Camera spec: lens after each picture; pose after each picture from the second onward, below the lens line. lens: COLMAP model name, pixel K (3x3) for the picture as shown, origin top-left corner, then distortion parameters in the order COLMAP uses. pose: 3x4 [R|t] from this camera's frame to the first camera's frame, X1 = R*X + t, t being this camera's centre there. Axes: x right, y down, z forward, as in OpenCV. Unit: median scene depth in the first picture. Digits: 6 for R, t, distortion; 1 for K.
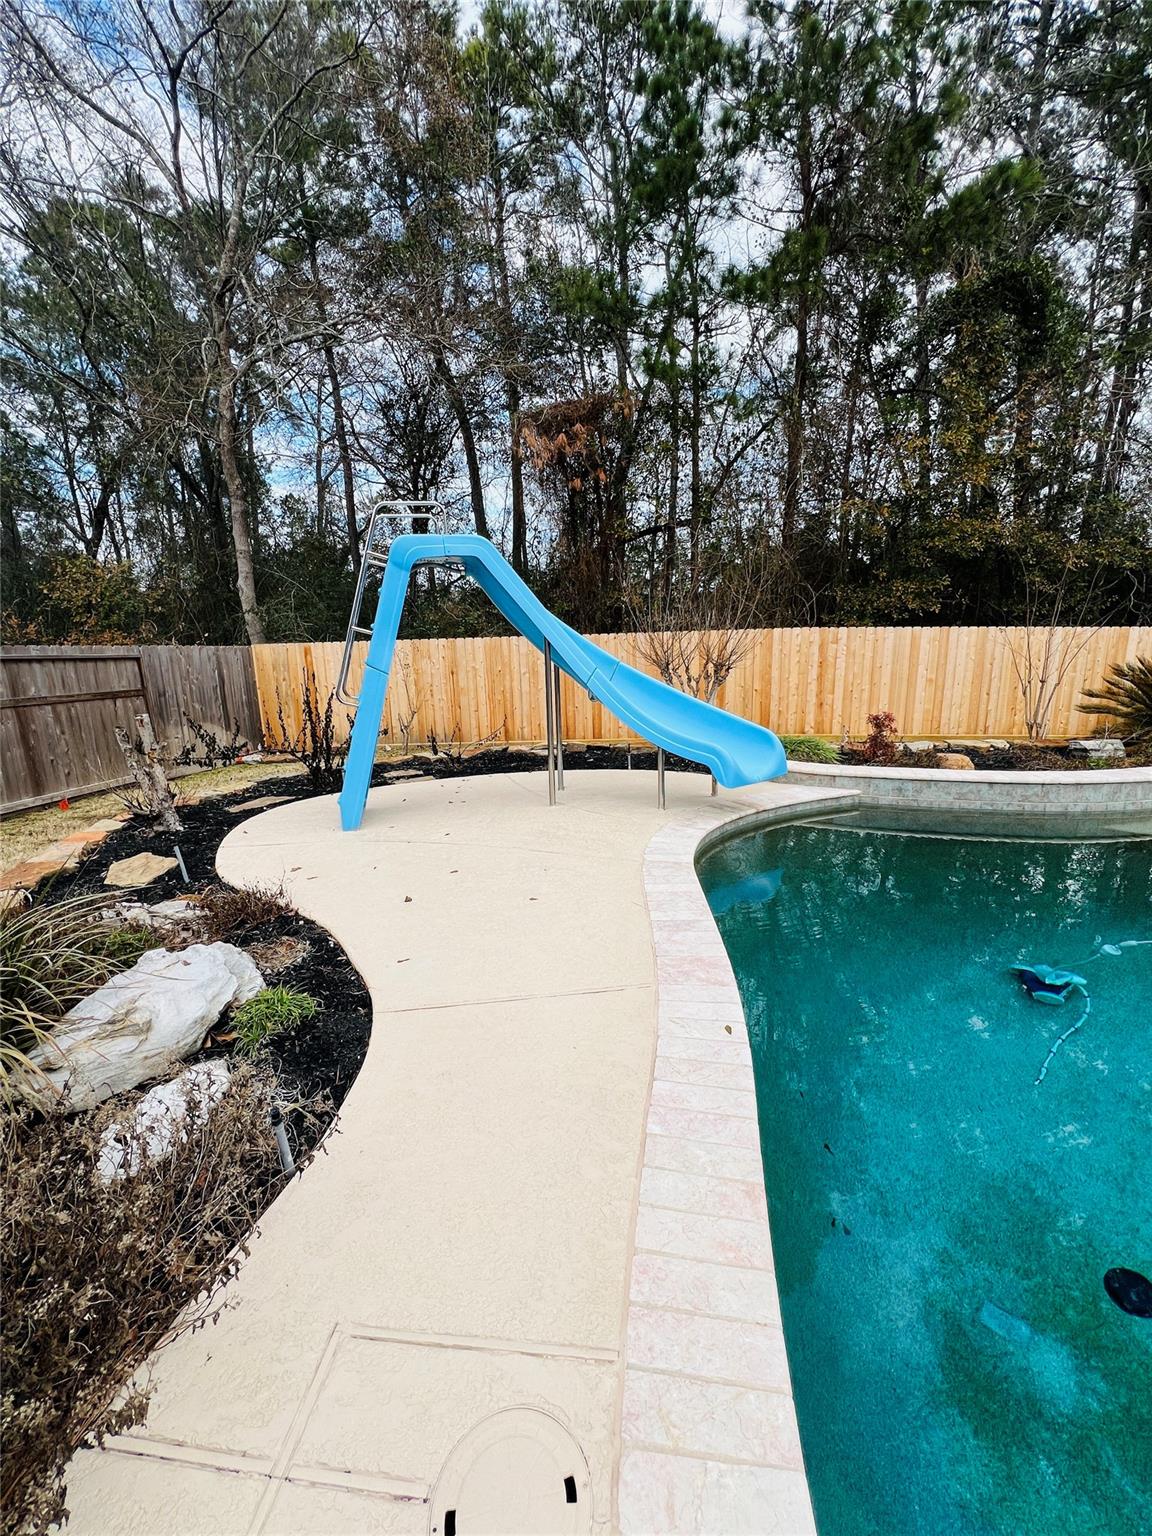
lens RADIAL K [[615.6, 0, 583.1], [0, 615.6, 764.3], [0, 0, 1]] dist [0.001224, 0.000000]
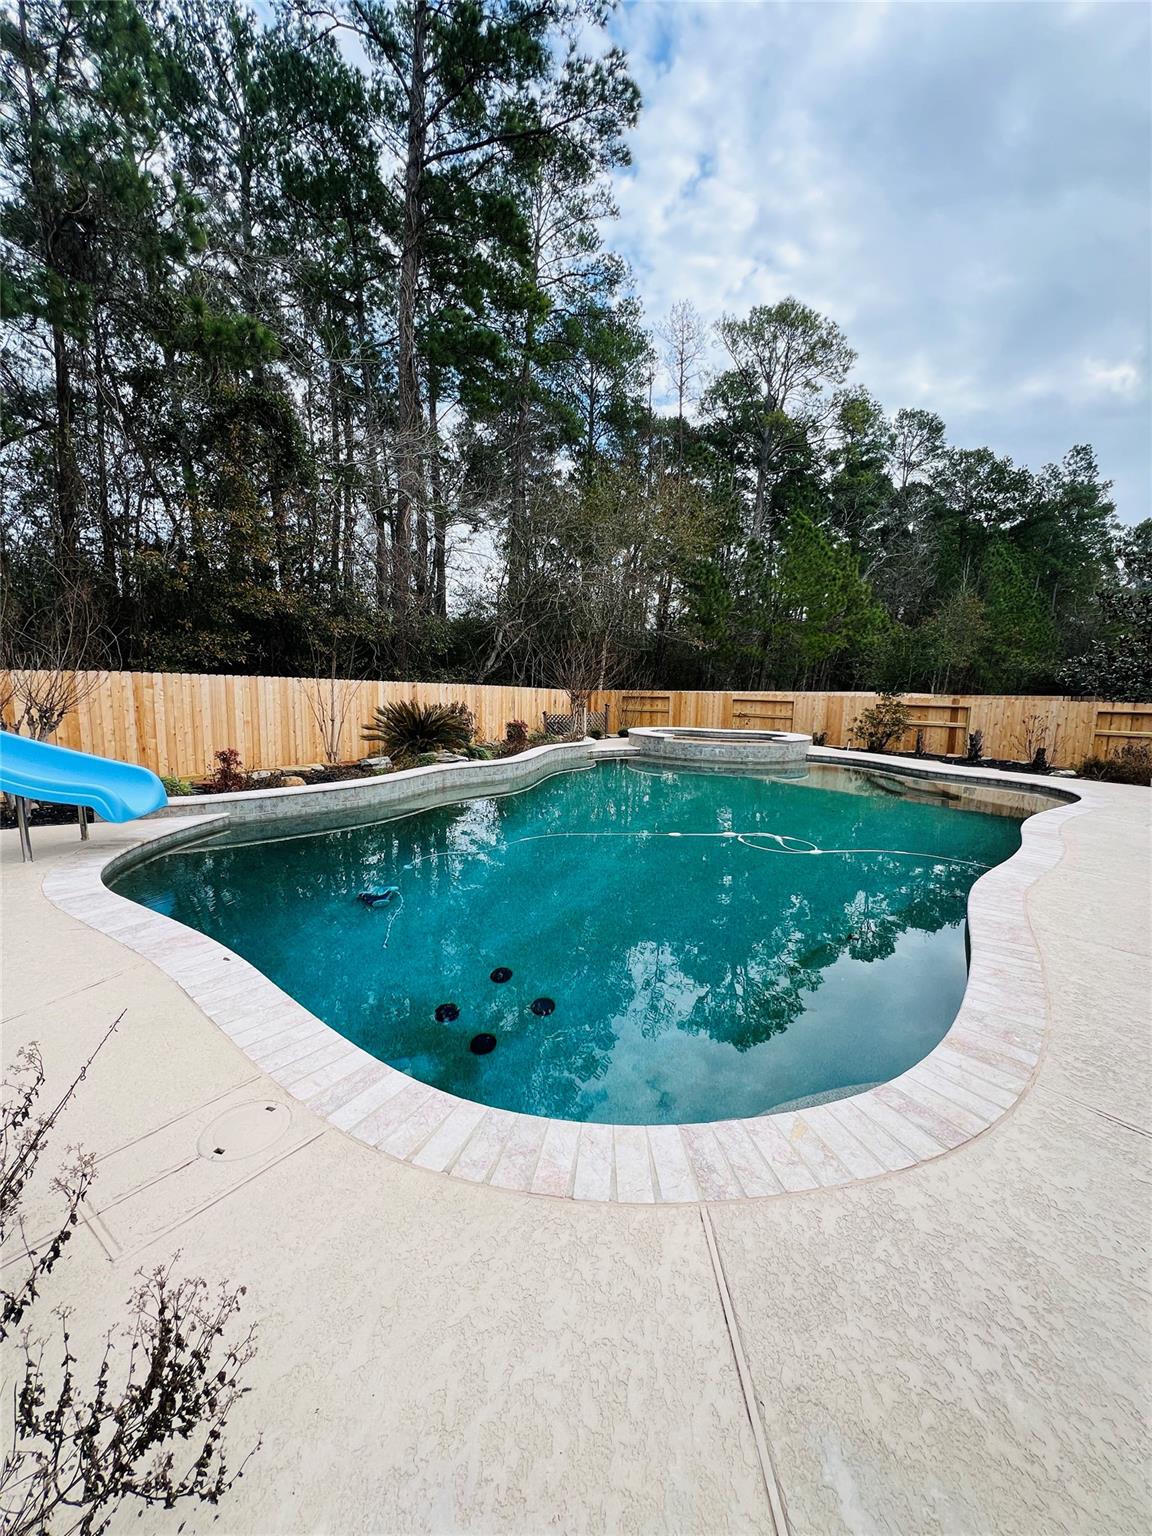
lens RADIAL K [[615.6, 0, 576.5], [0, 615.6, 758.0], [0, 0, 1]] dist [0.001224, 0.000000]
pose [[0.509281, -0.077413, 0.857112, -0.184515], [0.145637, 0.989334, 0.002820, 0.027198], [-0.848188, 0.123391, 0.515123, -0.166736]]
